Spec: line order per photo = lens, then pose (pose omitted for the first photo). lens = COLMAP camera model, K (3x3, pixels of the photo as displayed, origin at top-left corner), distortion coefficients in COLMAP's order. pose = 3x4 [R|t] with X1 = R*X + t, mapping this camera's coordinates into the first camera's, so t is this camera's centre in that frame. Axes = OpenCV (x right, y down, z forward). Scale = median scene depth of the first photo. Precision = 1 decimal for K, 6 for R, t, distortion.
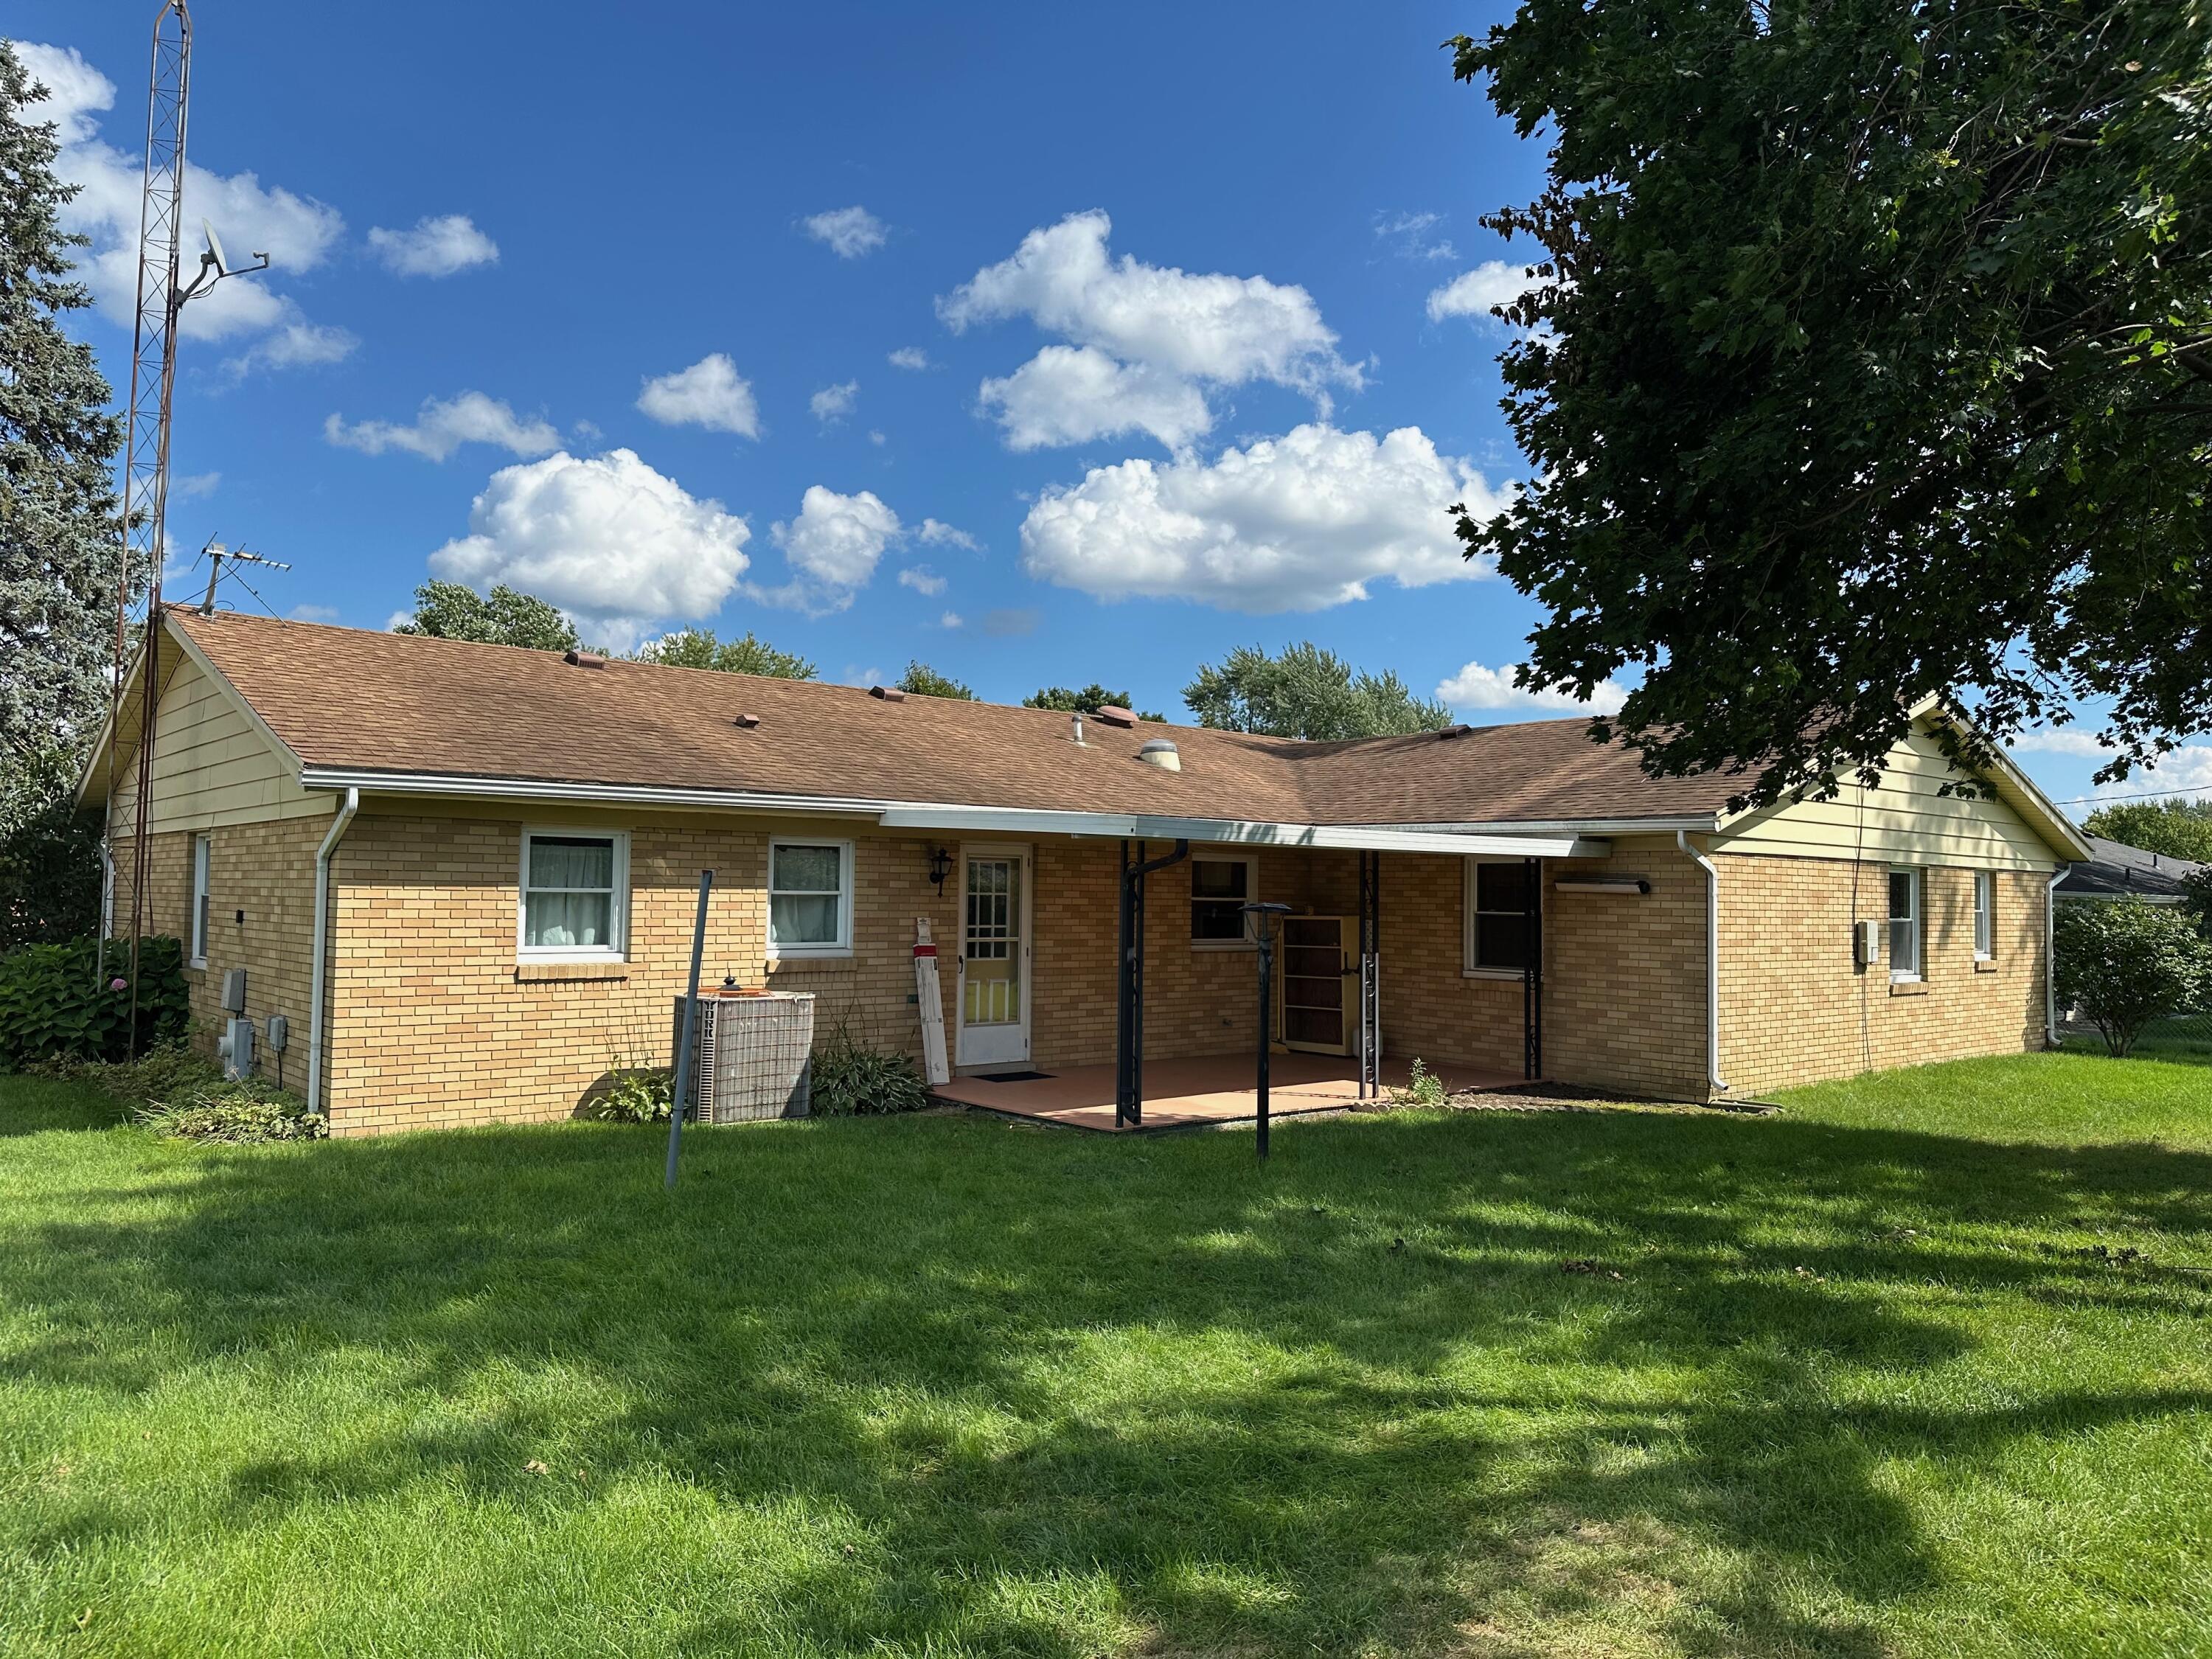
lens RADIAL K [[1512.4, 0, 1107.4], [0, 1512.4, 840.6], [0, 0, 1]] dist [0.034117, -0.069384]
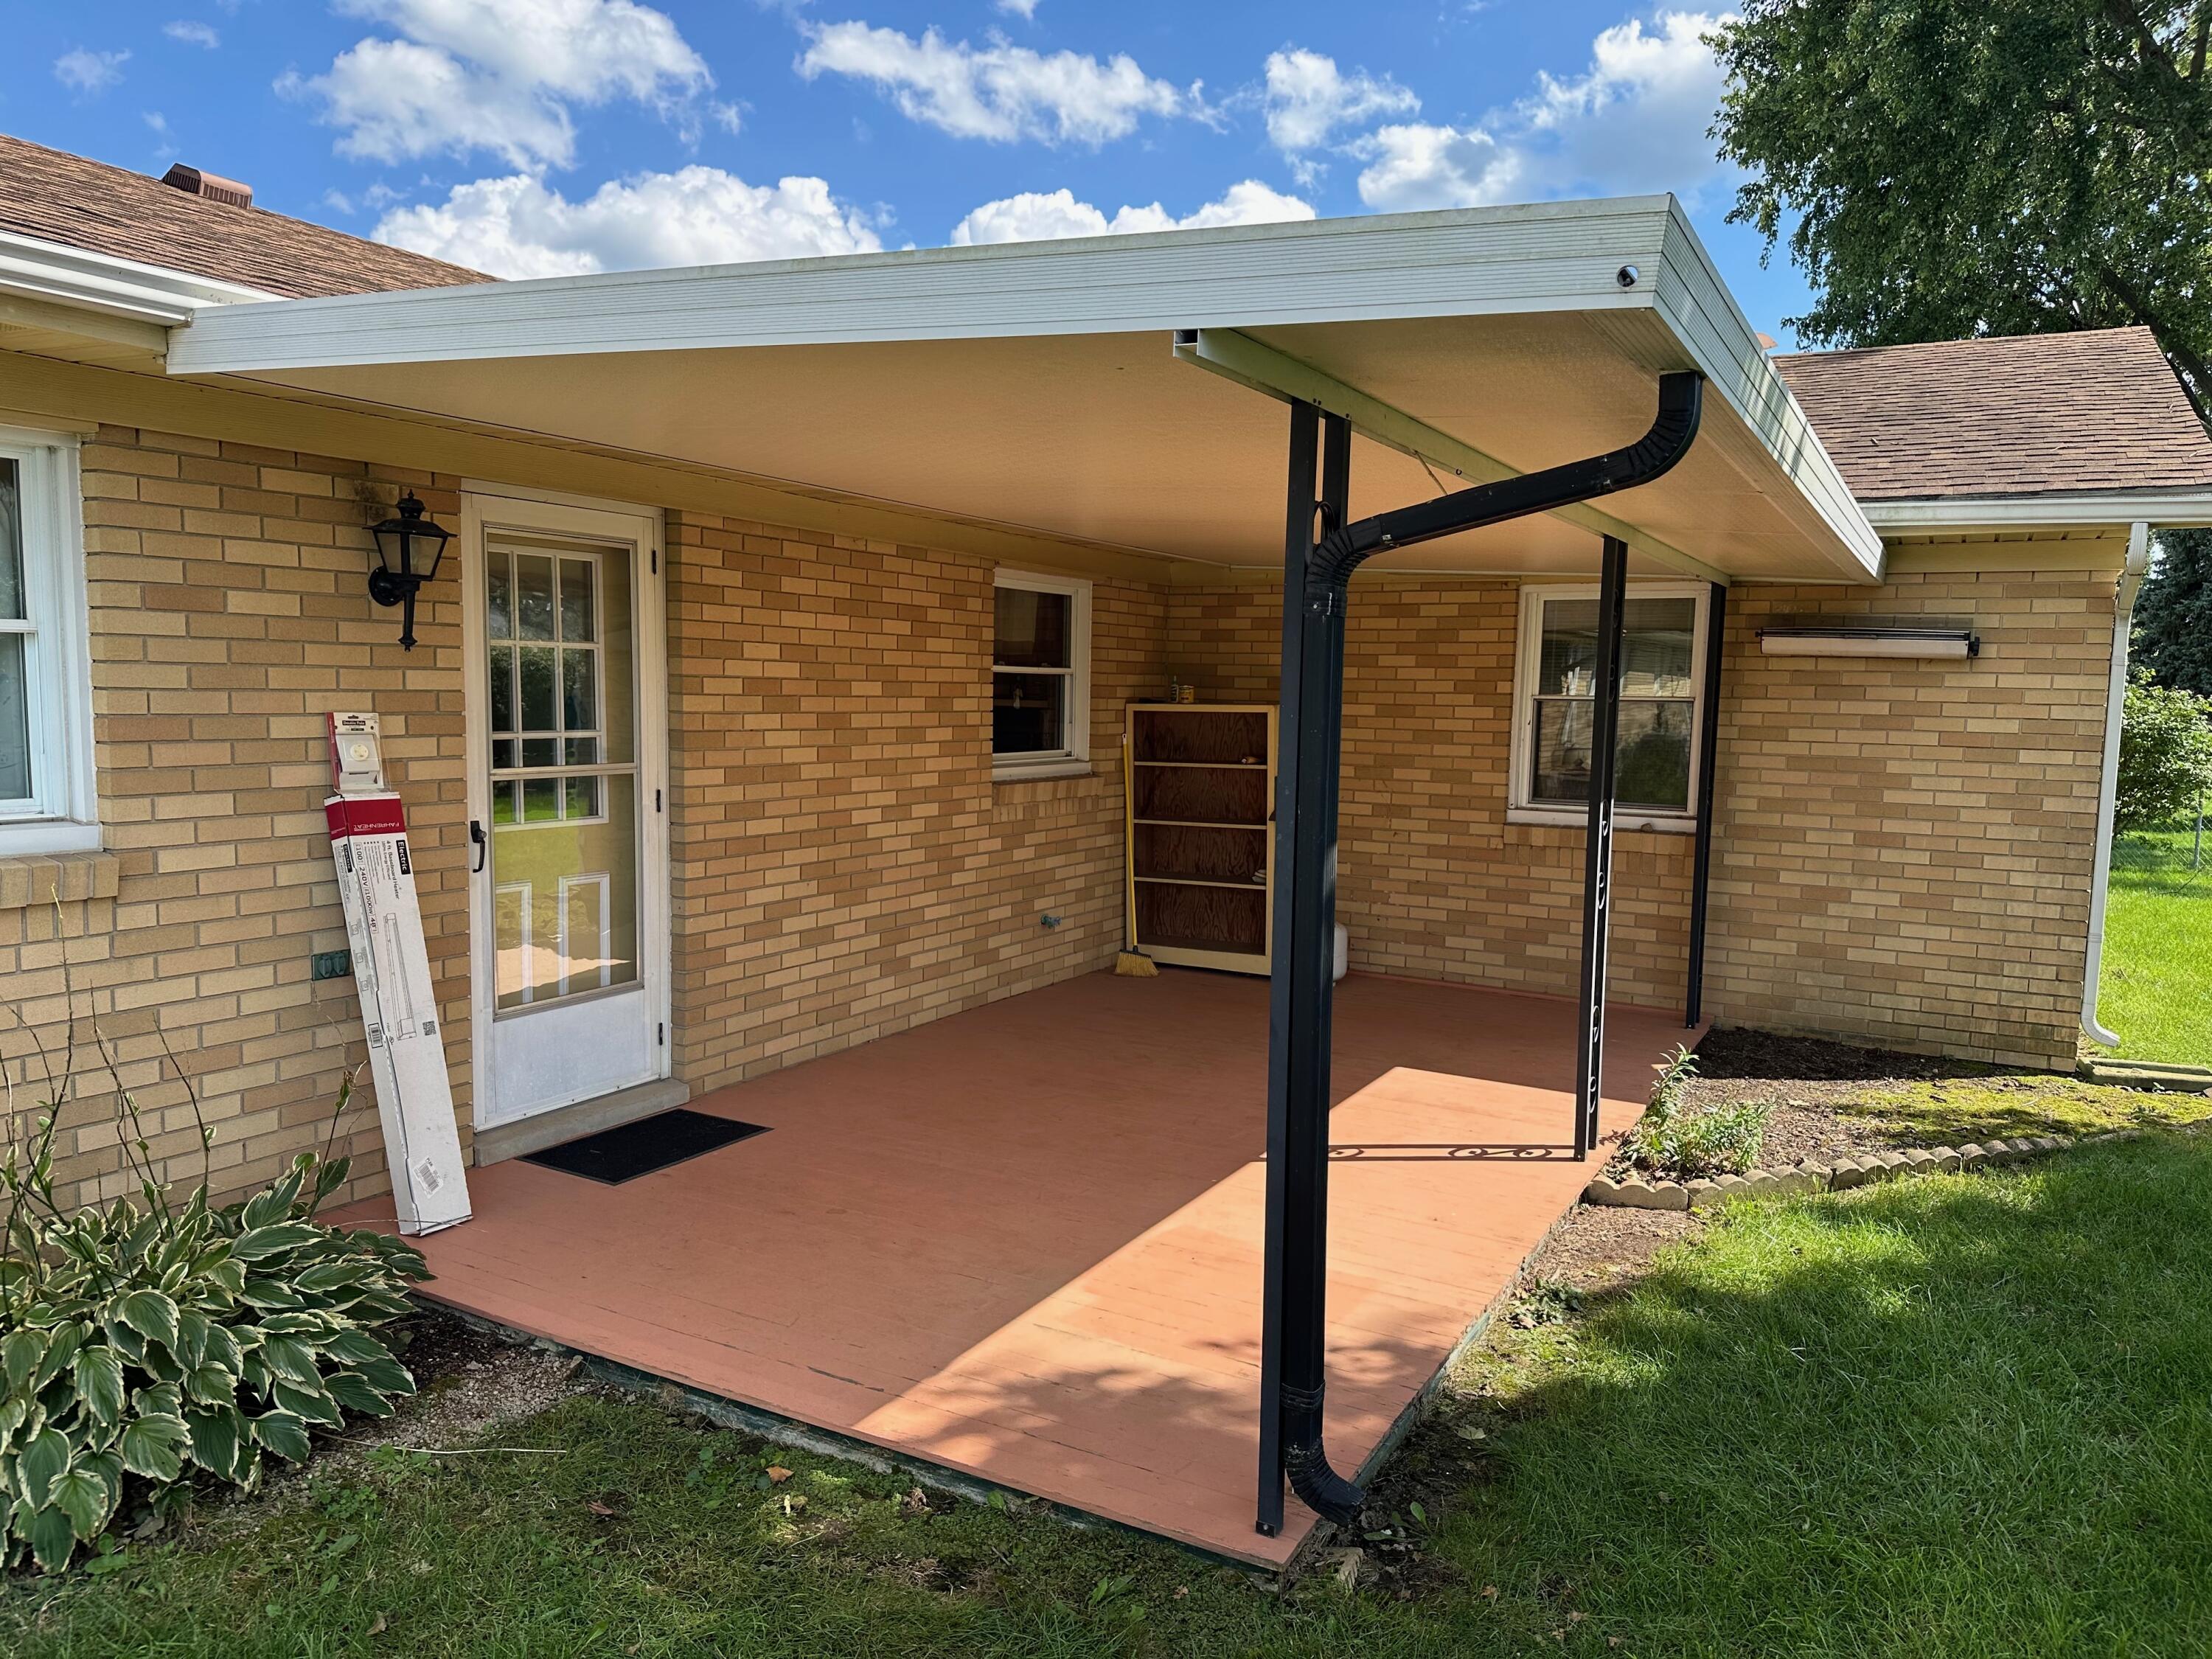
lens RADIAL K [[1512.4, 0, 1107.4], [0, 1512.4, 840.6], [0, 0, 1]] dist [0.034117, -0.069384]
pose [[0.935502, -0.032949, 0.351782, -0.084962], [-0.017085, 0.990259, 0.138187, 0.030020], [-0.352909, -0.135284, 0.925826, 0.630765]]
